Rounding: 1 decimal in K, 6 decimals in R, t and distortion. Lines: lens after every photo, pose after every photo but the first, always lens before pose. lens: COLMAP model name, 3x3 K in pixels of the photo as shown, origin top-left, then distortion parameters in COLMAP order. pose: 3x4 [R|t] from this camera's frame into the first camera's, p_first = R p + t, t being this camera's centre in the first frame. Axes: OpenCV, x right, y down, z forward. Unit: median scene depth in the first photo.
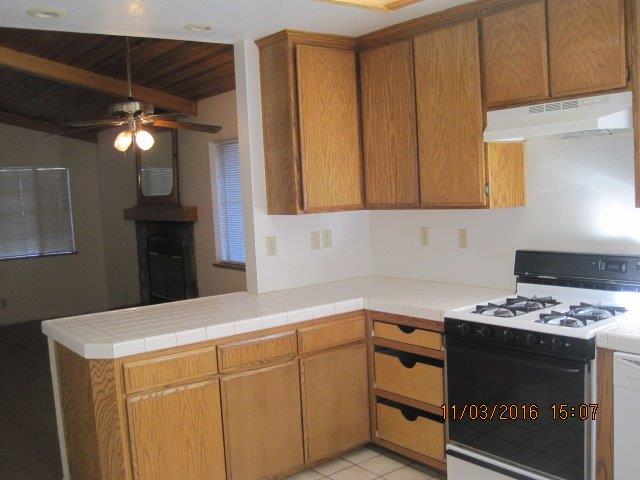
lens RADIAL K [[663.8, 0, 318.6], [0, 663.8, 242.7], [0, 0, 1]] dist [-0.167372, 0.121124]
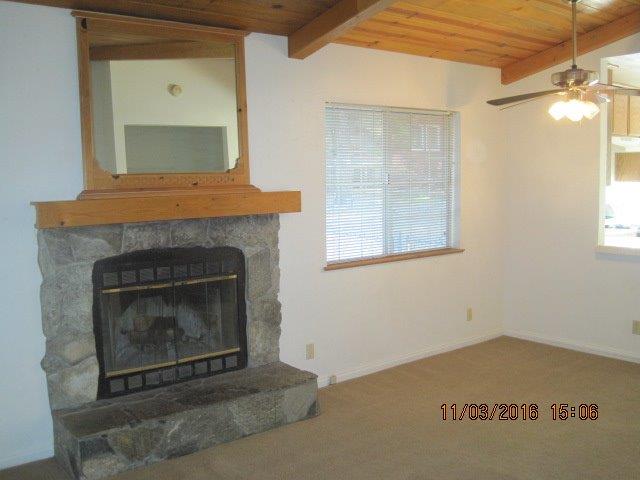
lens RADIAL K [[663.8, 0, 318.6], [0, 663.8, 242.7], [0, 0, 1]] dist [-0.167372, 0.121124]
pose [[-0.037974, -0.053190, 0.997862, -0.742271], [0.098180, 0.993552, 0.056696, -0.031892], [-0.994444, 0.100123, -0.032507, 0.856364]]
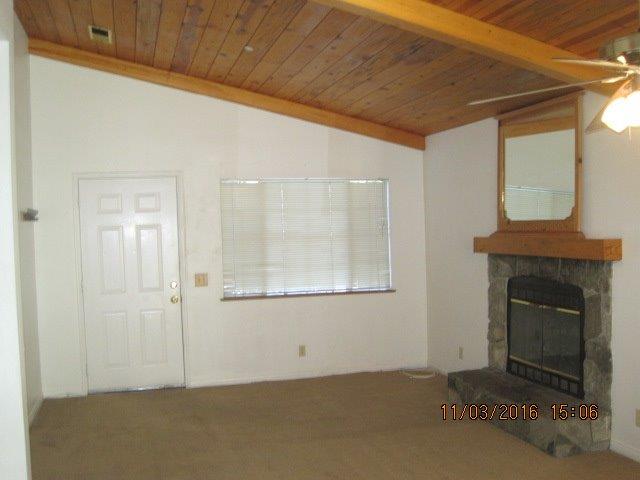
lens RADIAL K [[663.8, 0, 318.6], [0, 663.8, 242.7], [0, 0, 1]] dist [-0.167372, 0.121124]
pose [[0.935324, 0.039154, -0.351619, -0.206784], [-0.054999, 0.997866, -0.035183, -0.010152], [0.349492, 0.052247, 0.935482, 0.259535]]
